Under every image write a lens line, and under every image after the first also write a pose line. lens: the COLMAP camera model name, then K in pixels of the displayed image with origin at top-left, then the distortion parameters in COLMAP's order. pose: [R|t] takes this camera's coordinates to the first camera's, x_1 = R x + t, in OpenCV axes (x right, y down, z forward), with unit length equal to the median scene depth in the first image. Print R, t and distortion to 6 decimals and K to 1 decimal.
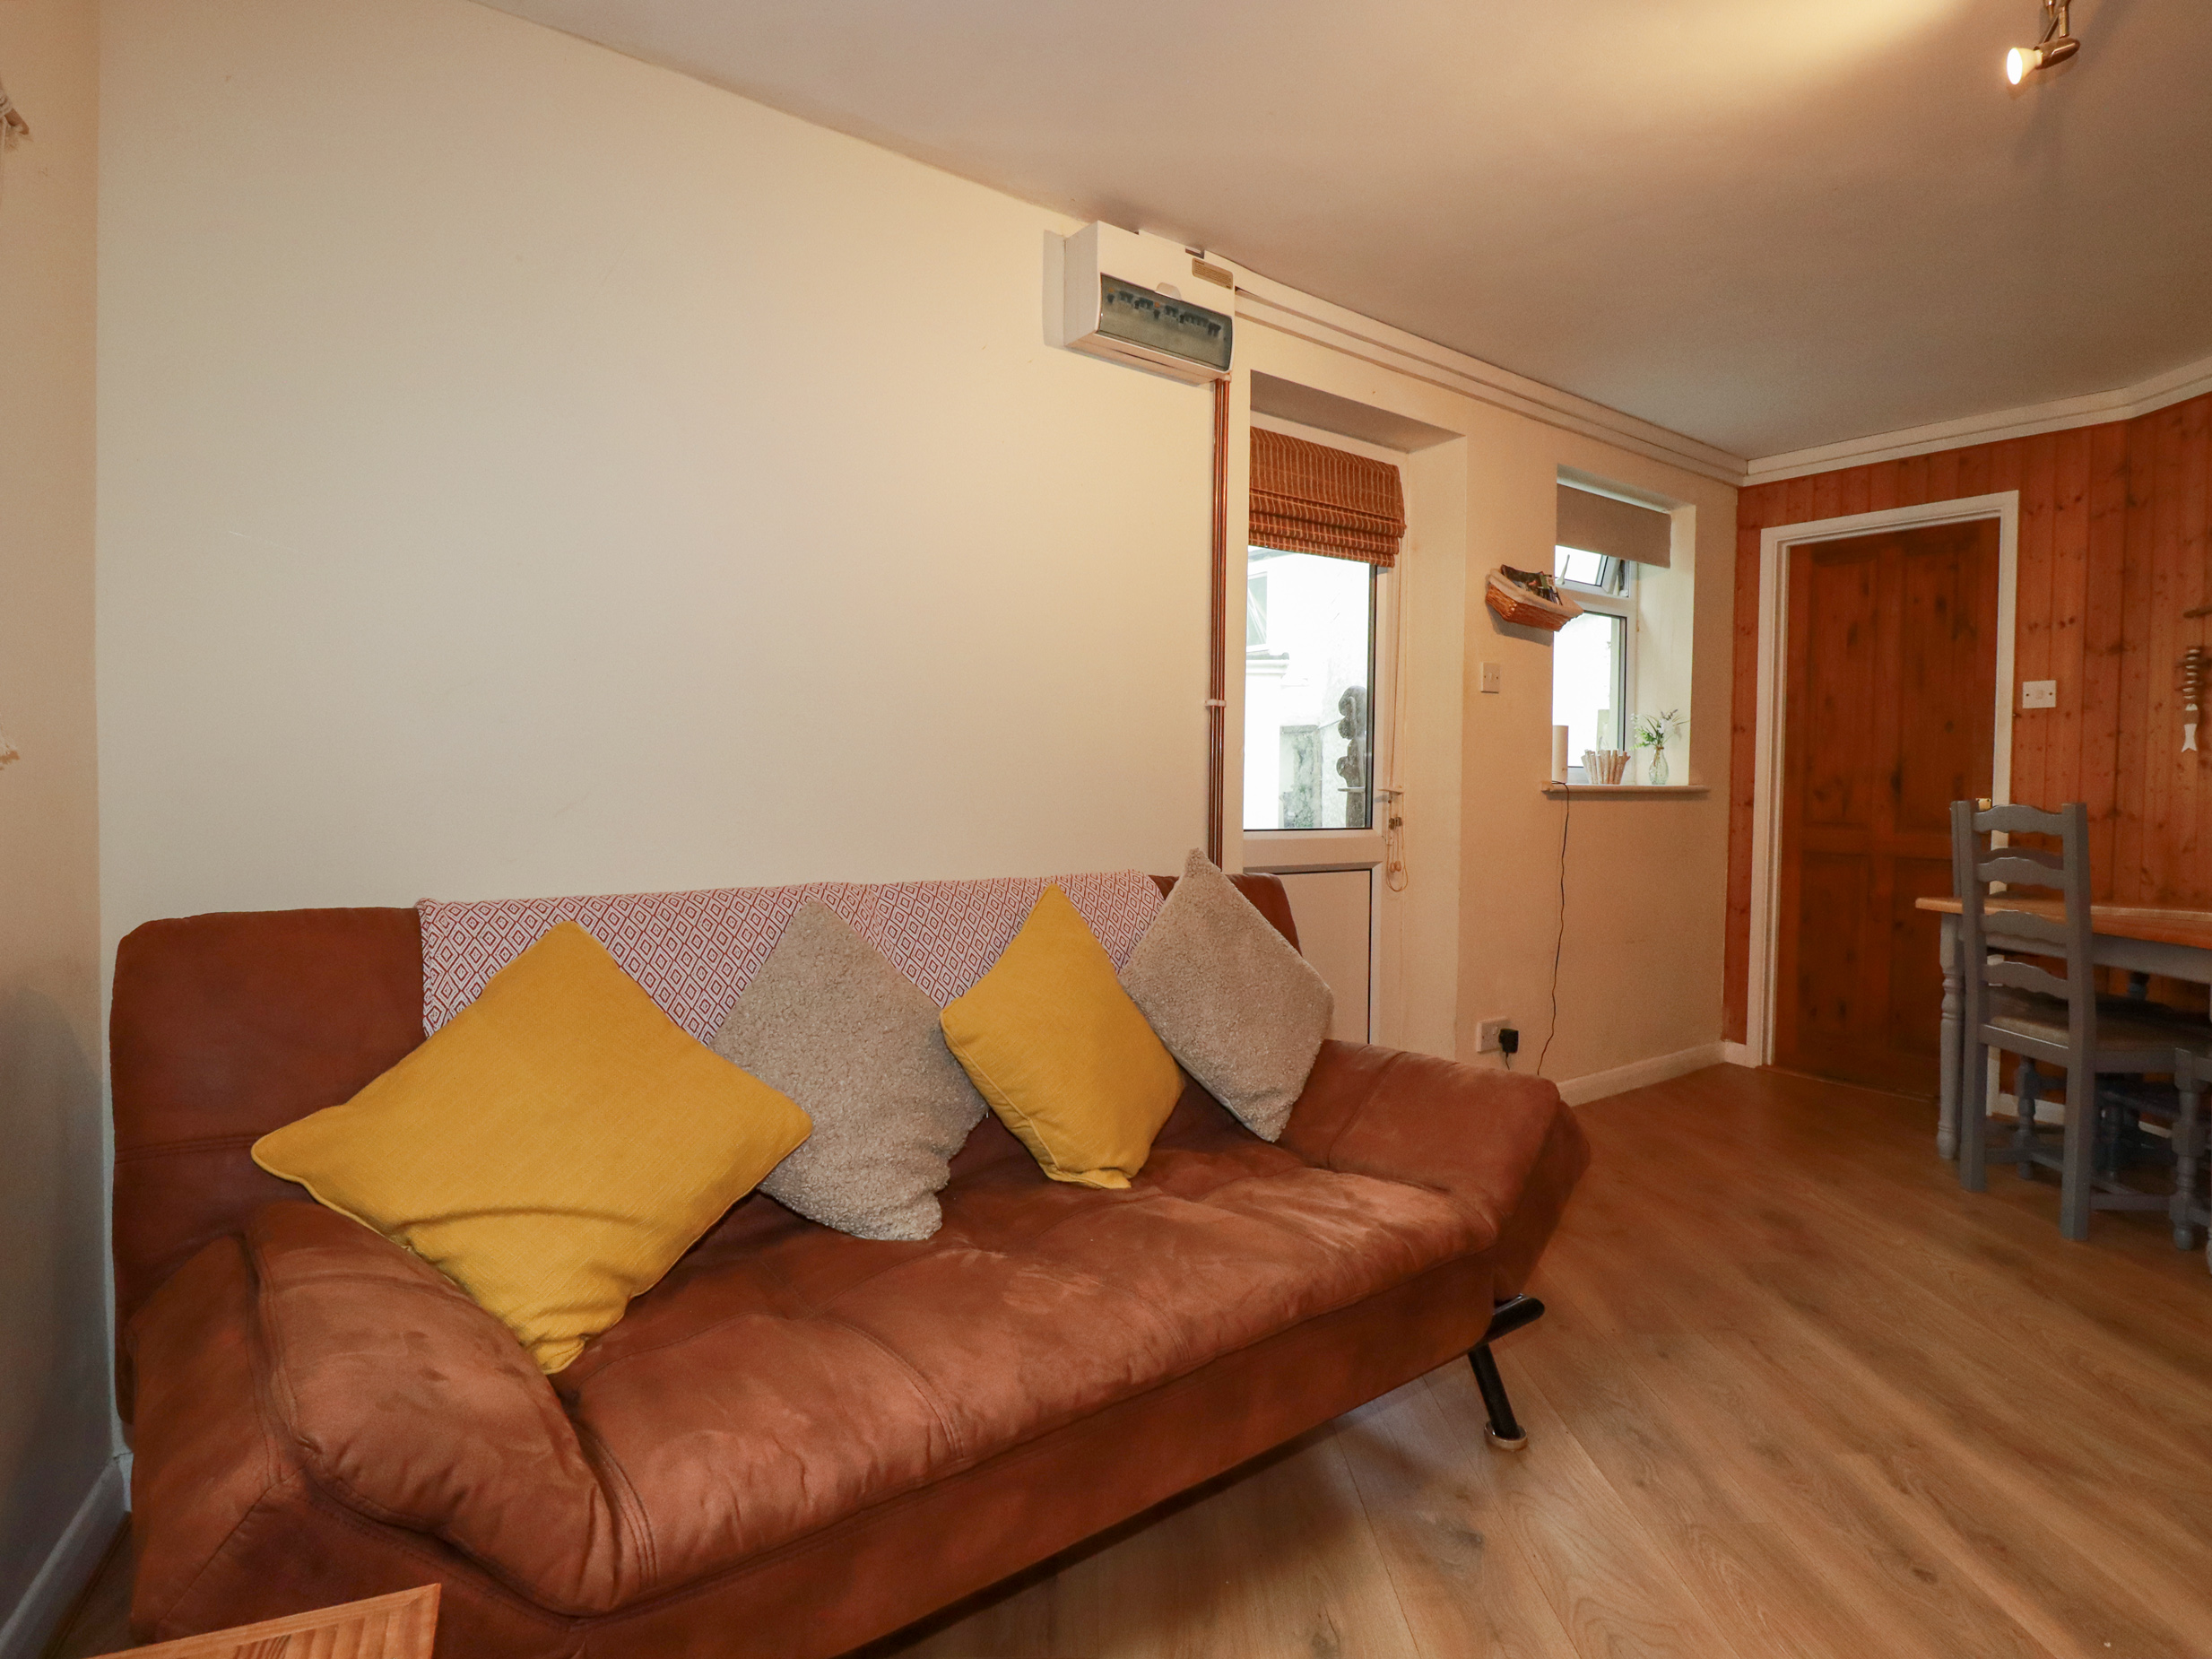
lens RADIAL K [[1165.7, 0, 1068.5], [0, 1165.7, 808.8], [0, 0, 1]] dist [0.008308, -0.016938]
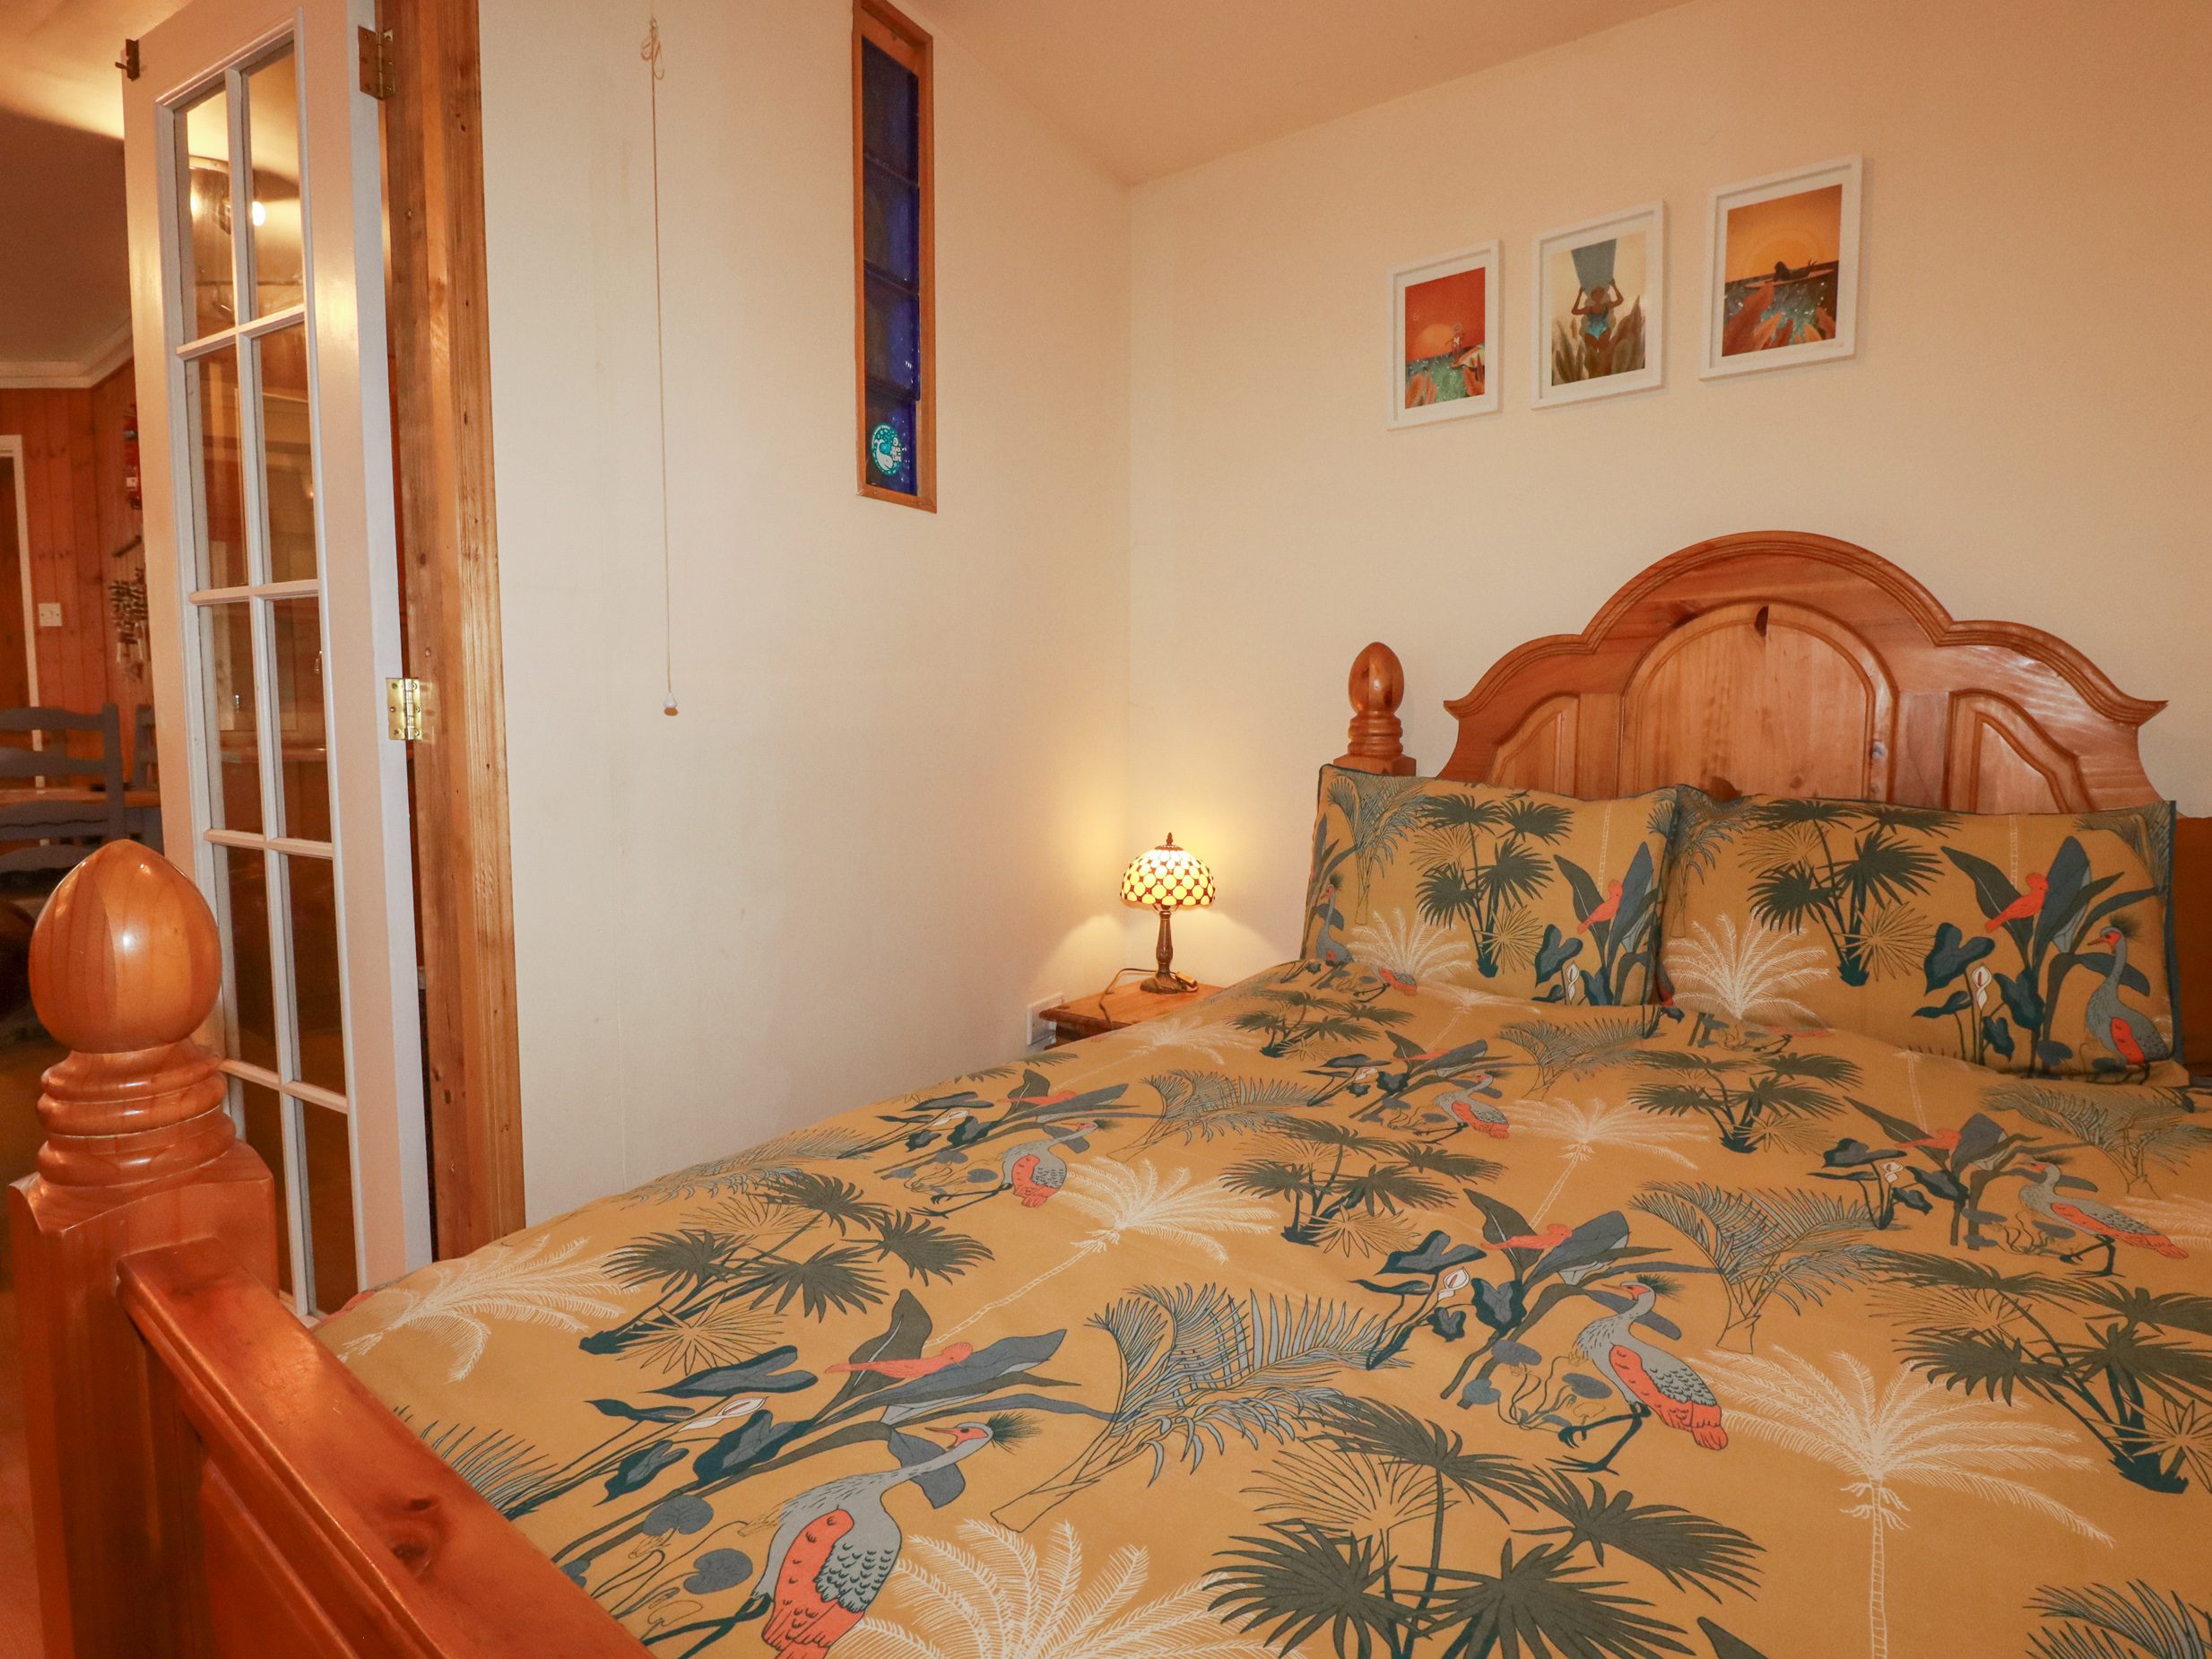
lens RADIAL K [[1165.7, 0, 1092.7], [0, 1165.7, 818.6], [0, 0, 1]] dist [0.008308, -0.016938]
pose [[0.625743, -0.082747, 0.775628, 0.589099], [0.022700, 0.995868, 0.087930, 0.029158], [-0.779699, -0.037415, 0.625036, -0.588358]]
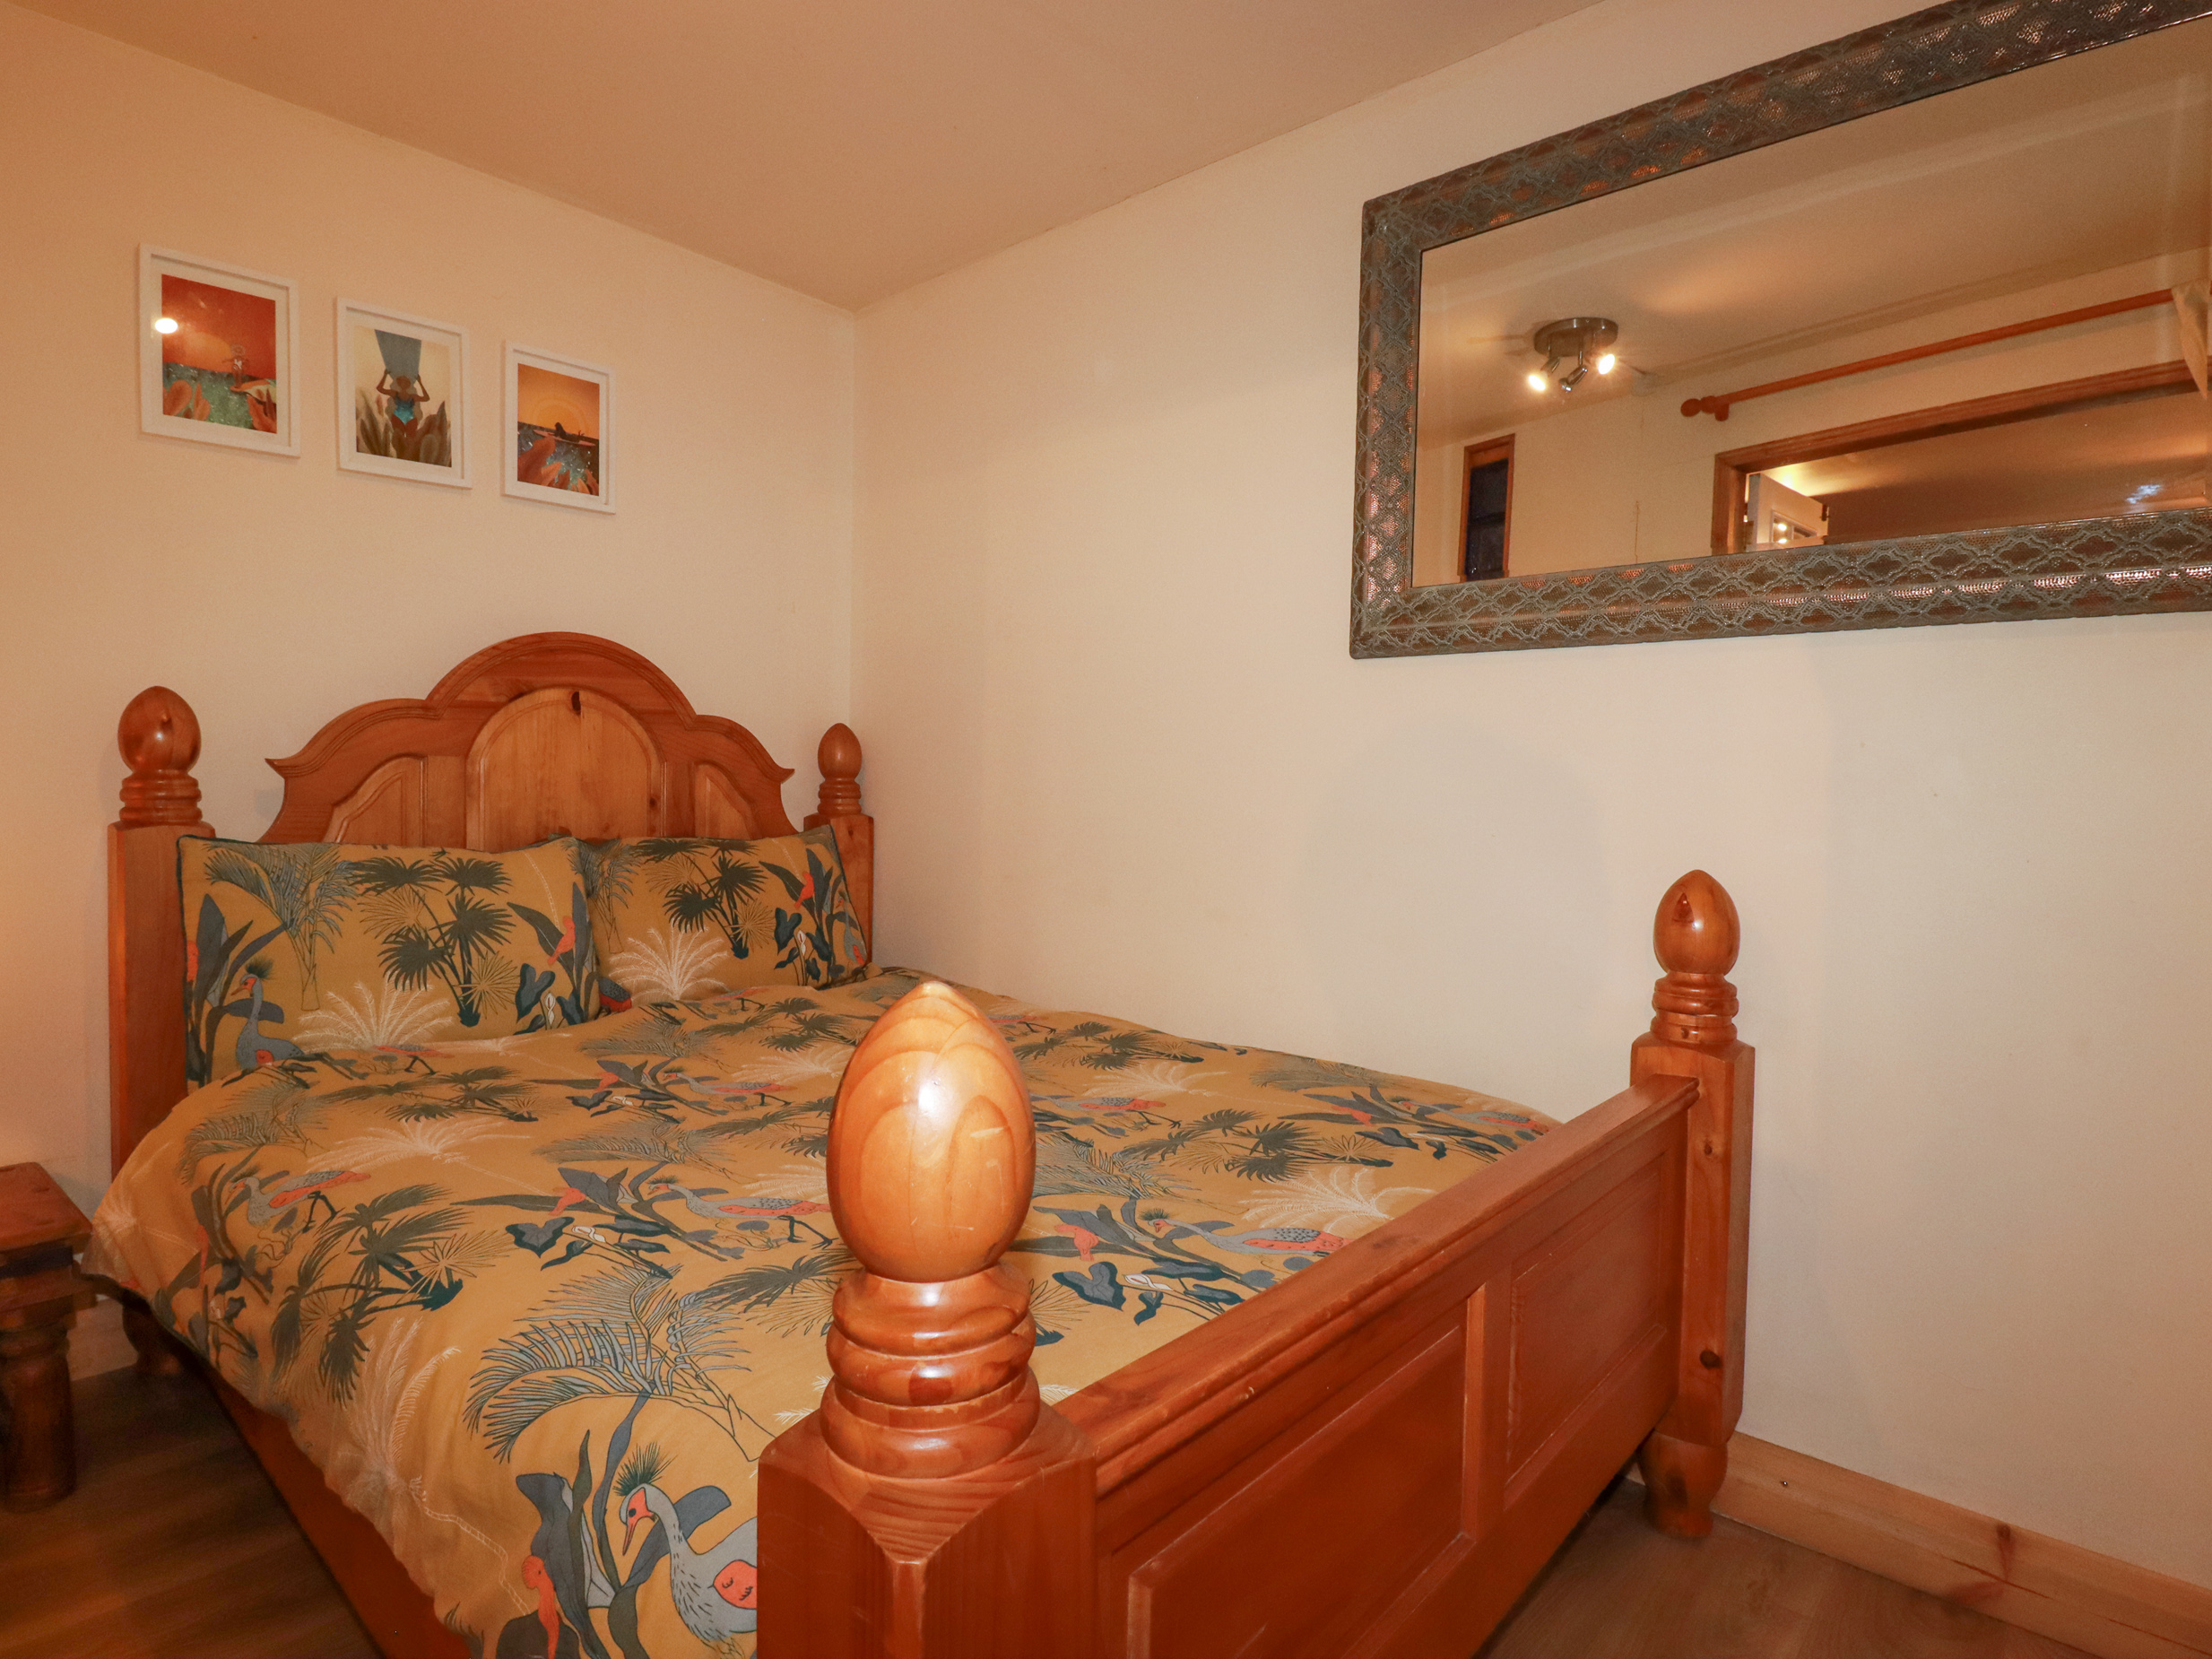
lens RADIAL K [[1165.7, 0, 1109.4], [0, 1165.7, 809.3], [0, 0, 1]] dist [0.008308, -0.016938]
pose [[-0.743289, -0.043783, 0.667536, 0.513602], [-0.009004, 0.998420, 0.055460, 0.014506], [-0.668910, 0.035213, -0.742509, -0.186886]]
